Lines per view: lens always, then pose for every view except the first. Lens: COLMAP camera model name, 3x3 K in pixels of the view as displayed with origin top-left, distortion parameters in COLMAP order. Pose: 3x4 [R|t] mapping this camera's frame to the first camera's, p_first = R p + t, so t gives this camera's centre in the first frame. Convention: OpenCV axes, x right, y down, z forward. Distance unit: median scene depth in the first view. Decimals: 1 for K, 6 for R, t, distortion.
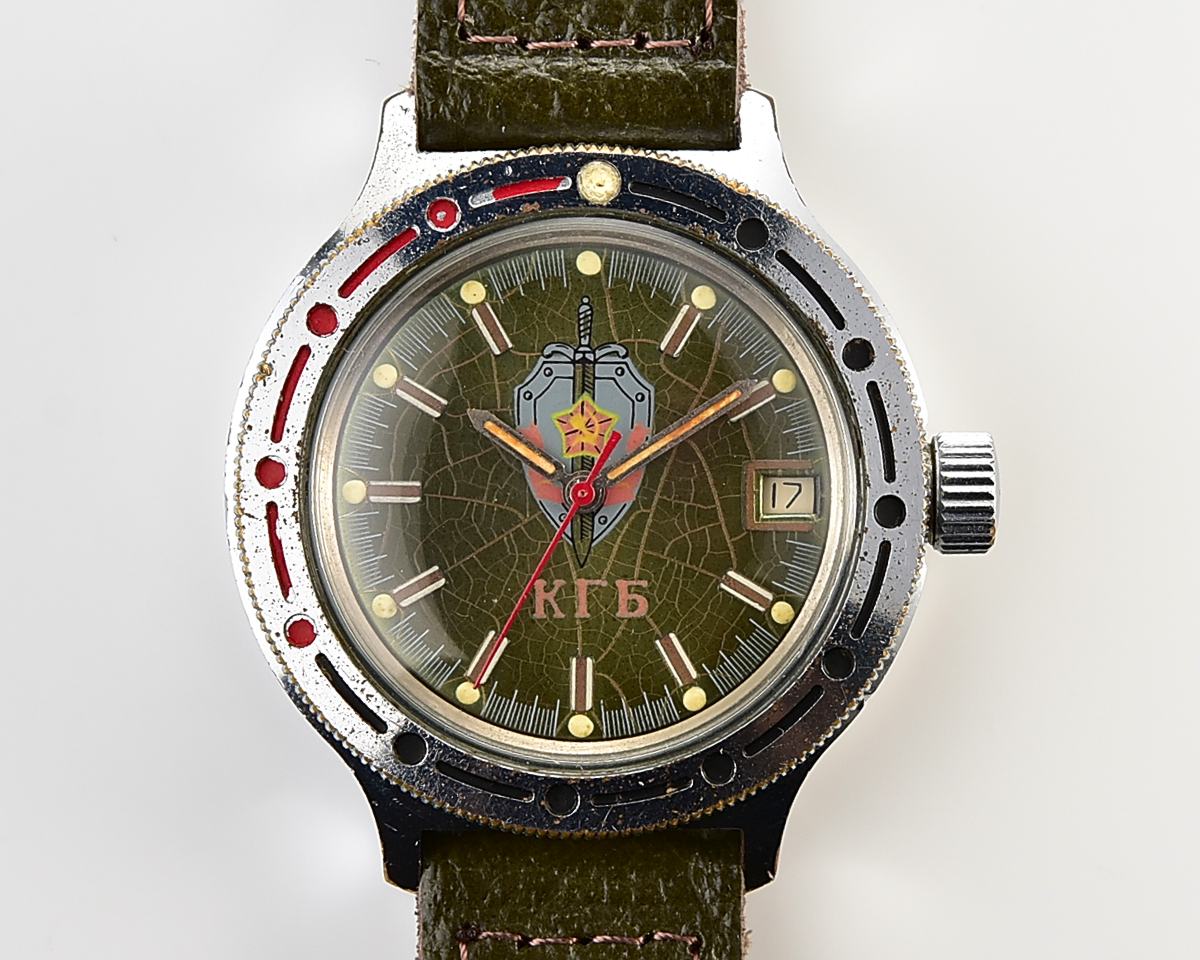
lens RADIAL K [[5648.3, 0, 591.0], [0, 5648.3, 483.6], [0, 0, 1]] dist [0.597511, 0.000000]
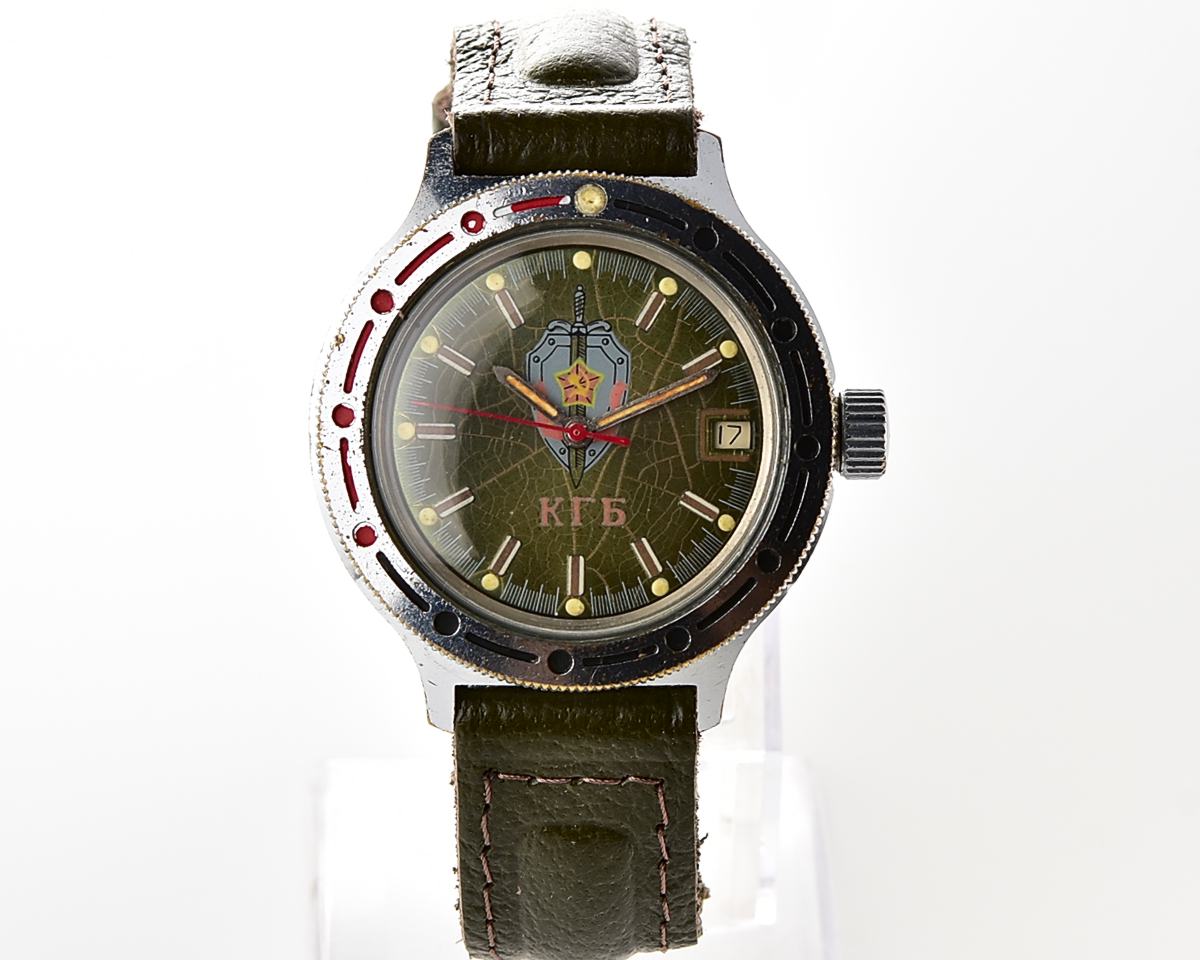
lens RADIAL K [[5648.3, 0, 606.6], [0, 5648.3, 474.7], [0, 0, 1]] dist [0.597511, 0.000000]
pose [[0.999980, 0.004763, 0.004132, 0.000044], [-0.004736, 0.999968, -0.006440, 0.020162], [-0.004163, 0.006421, 0.999971, -0.333057]]
